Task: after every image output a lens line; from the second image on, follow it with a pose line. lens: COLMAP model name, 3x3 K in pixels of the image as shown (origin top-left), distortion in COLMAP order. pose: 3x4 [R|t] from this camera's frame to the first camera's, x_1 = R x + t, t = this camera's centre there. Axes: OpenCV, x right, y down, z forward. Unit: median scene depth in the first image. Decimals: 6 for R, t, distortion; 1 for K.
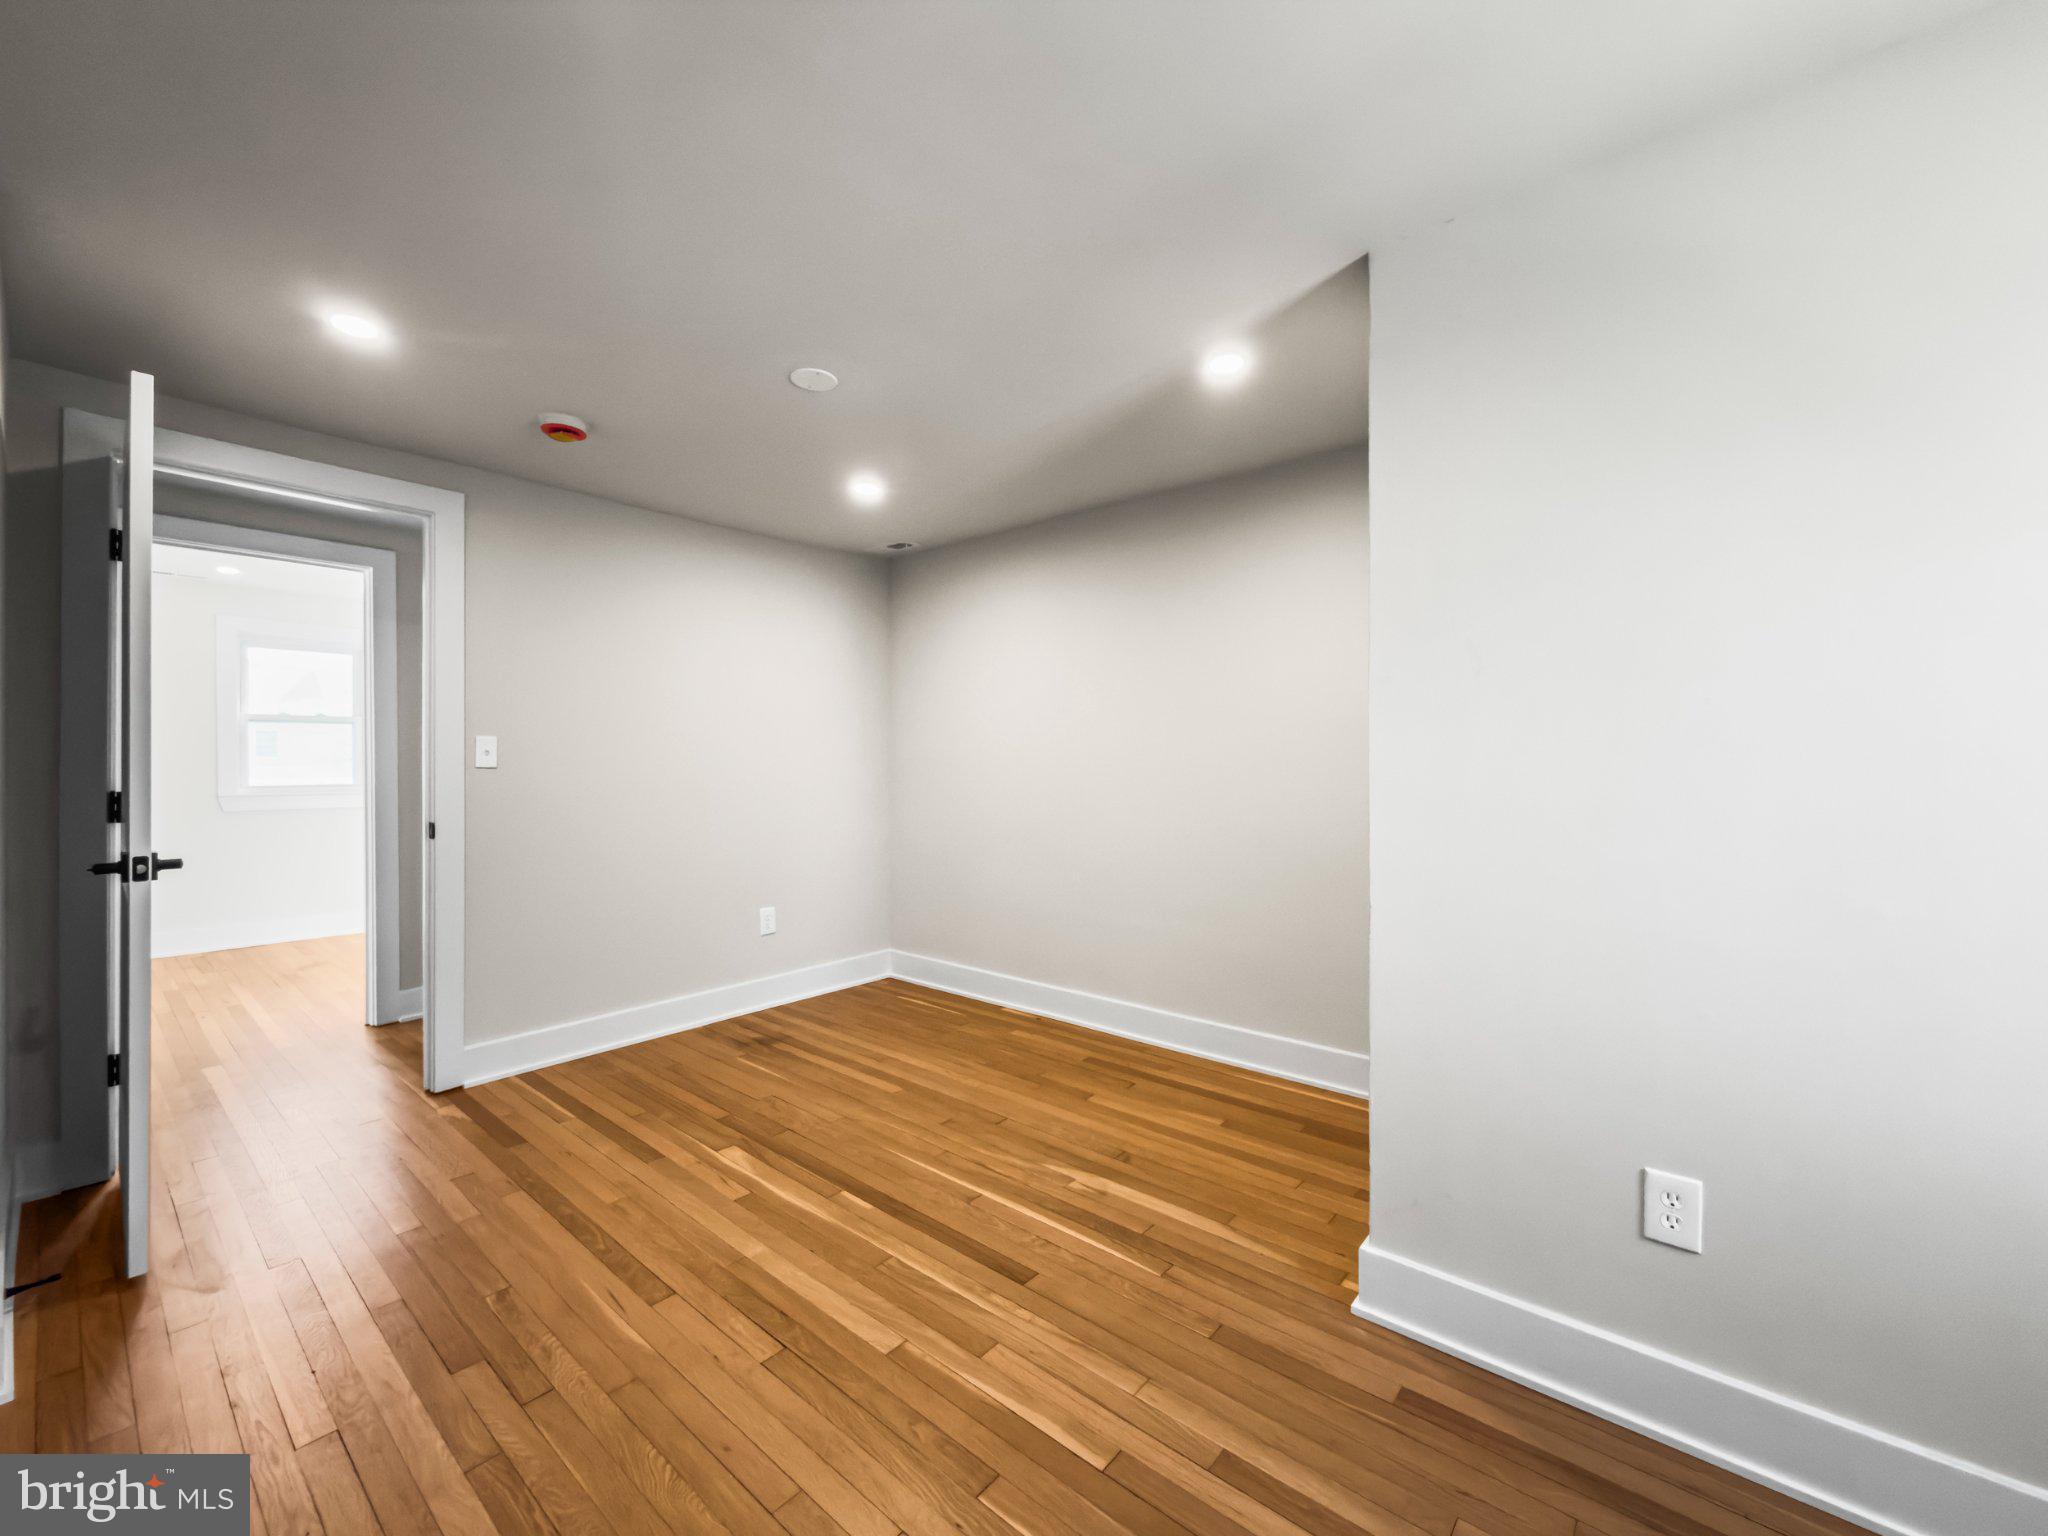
lens RADIAL K [[832.8, 0, 1031.7], [0, 832.8, 764.4], [0, 0, 1]] dist [-0.001811, 0.000811]
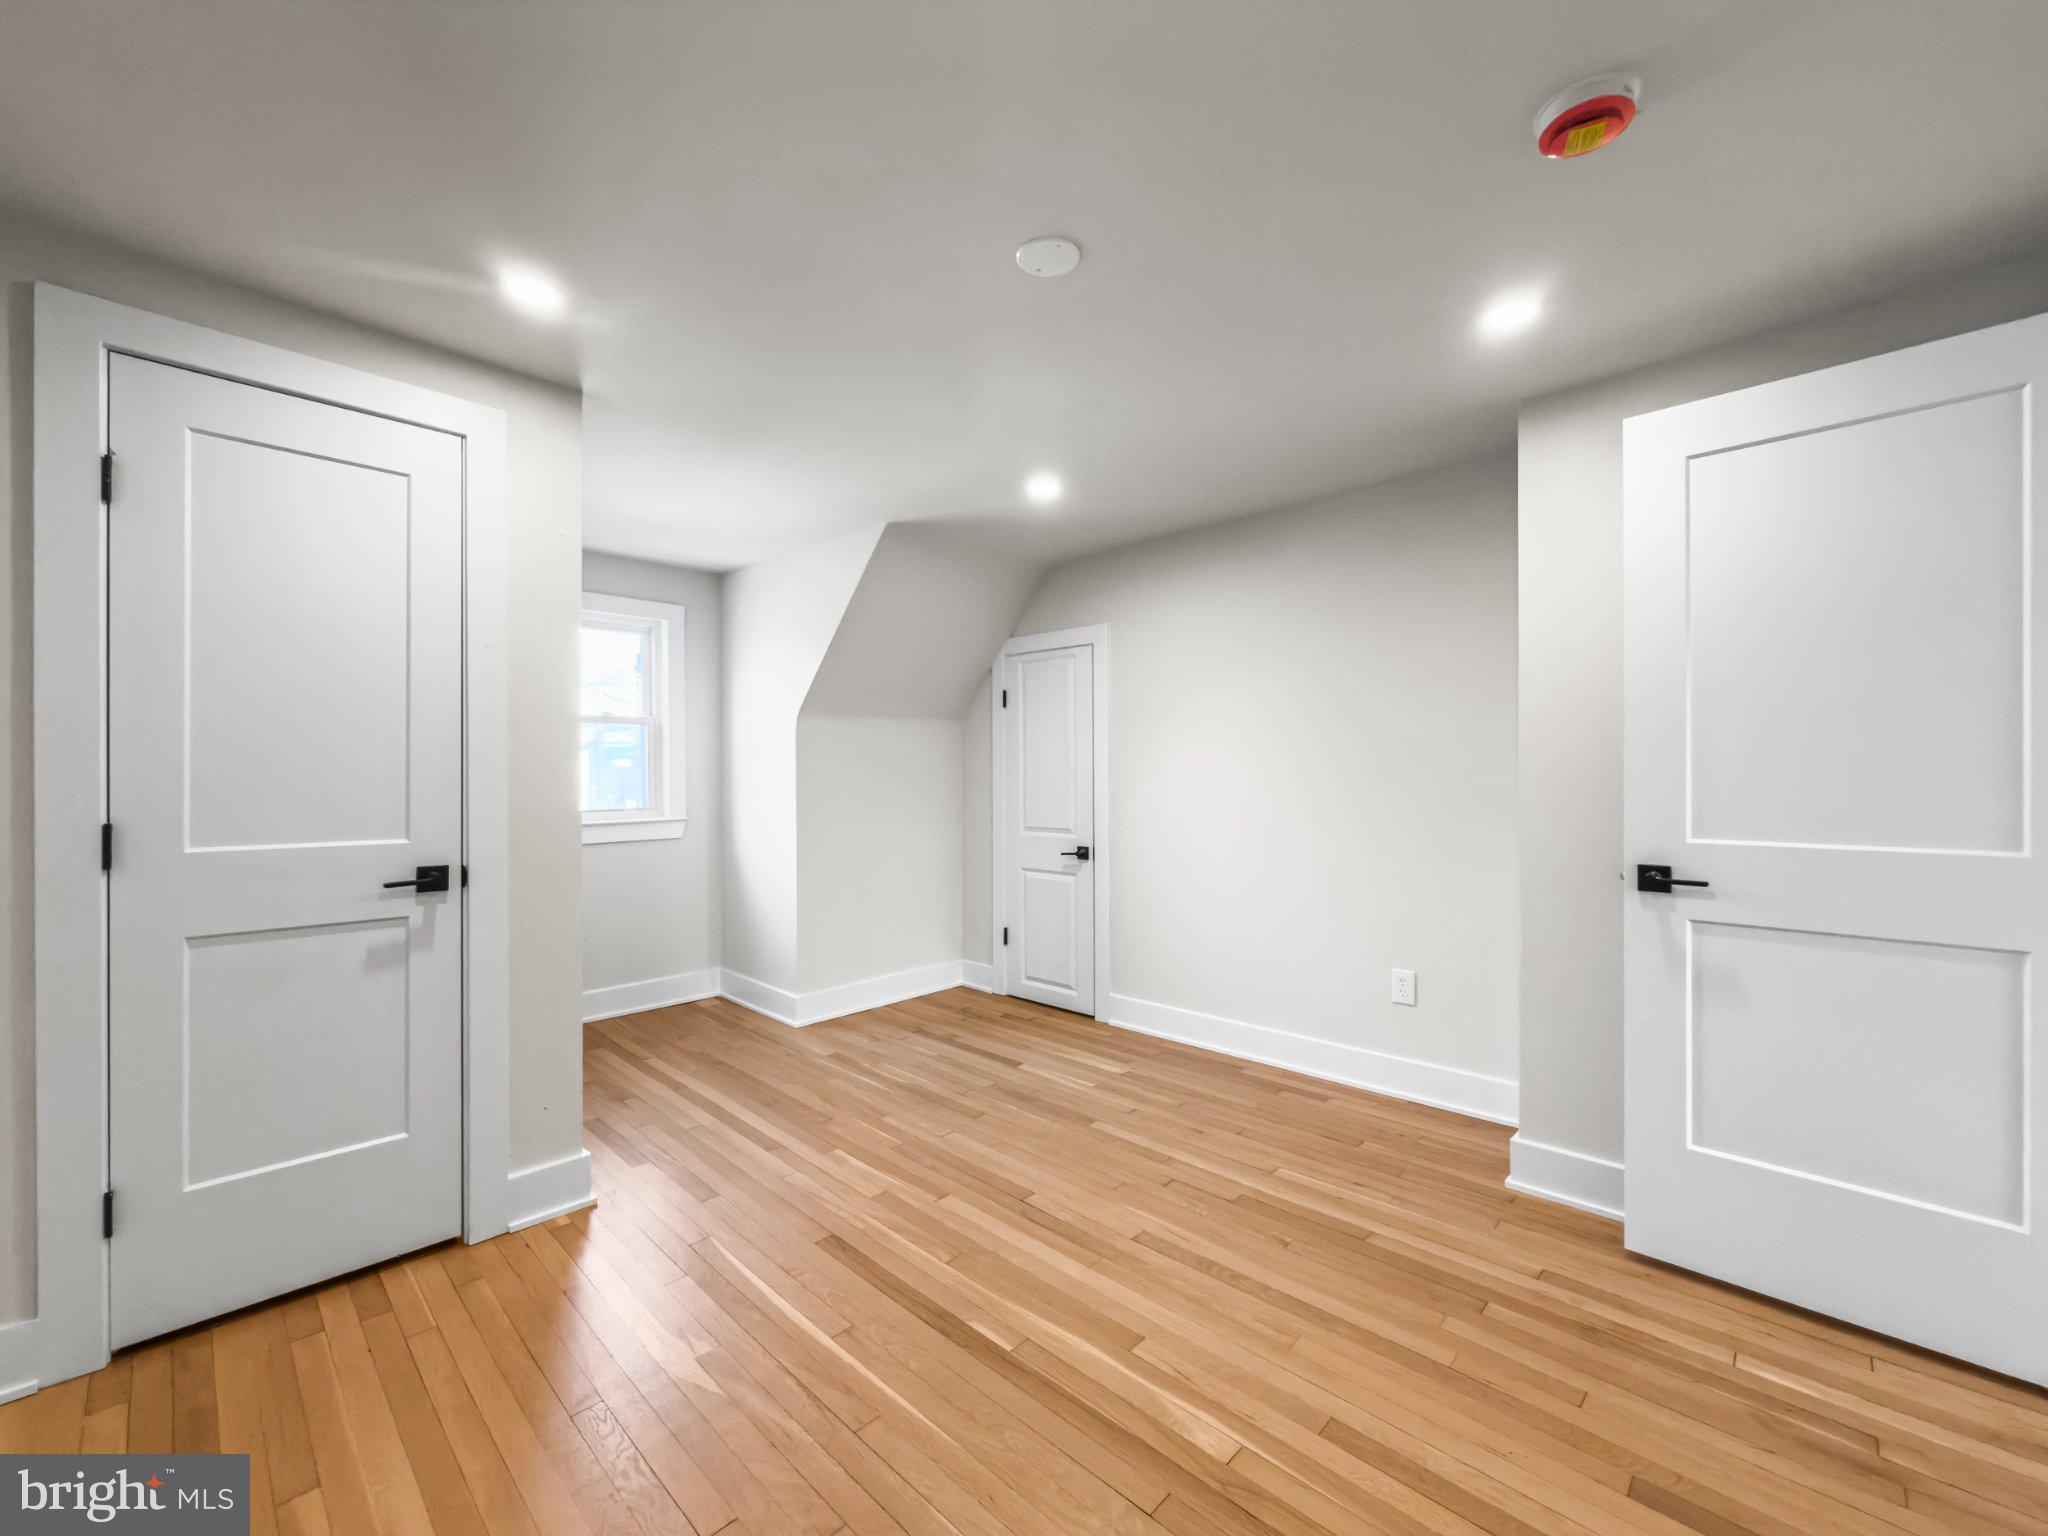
lens RADIAL K [[832.8, 0, 1022.4], [0, 832.8, 769.6], [0, 0, 1]] dist [-0.001811, 0.000811]
pose [[-0.997529, 0.003507, 0.070167, -0.292526], [0.003516, 0.999994, 0.000005, -0.011825], [-0.070167, 0.000252, -0.997535, 1.755163]]
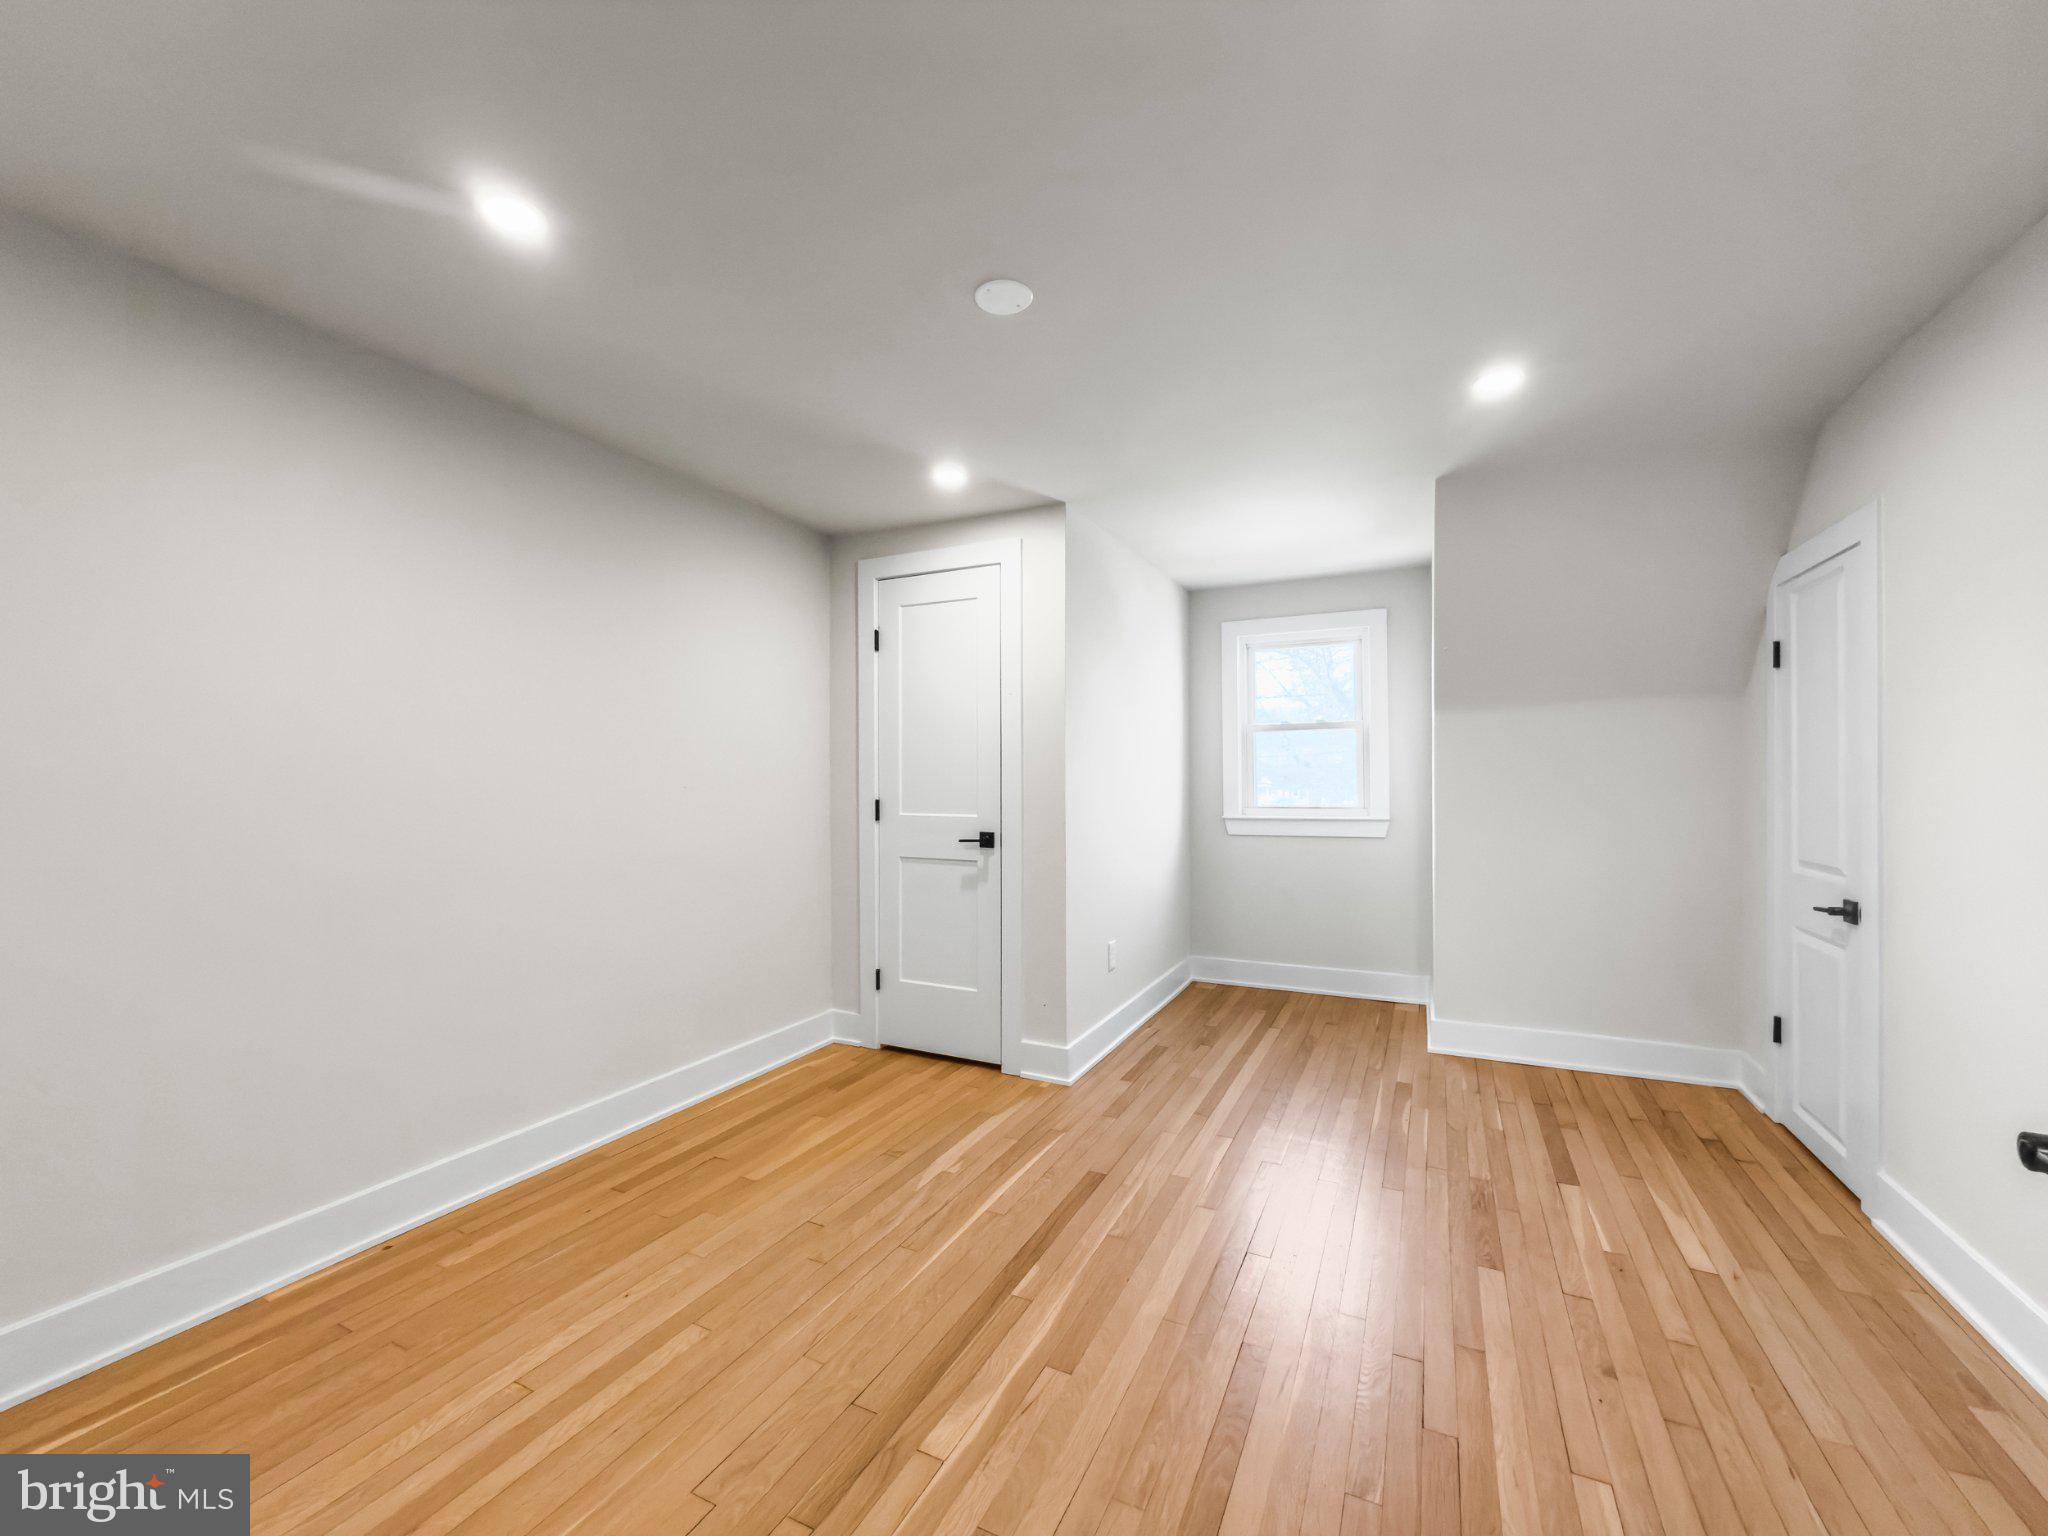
lens RADIAL K [[832.8, 0, 1024.6], [0, 832.8, 772.3], [0, 0, 1]] dist [-0.001811, 0.000811]
pose [[-0.240272, 0.008669, 0.970667, -1.048045], [0.009188, 0.999936, -0.006656, -0.005166], [-0.970662, 0.007320, -0.240336, 1.188926]]
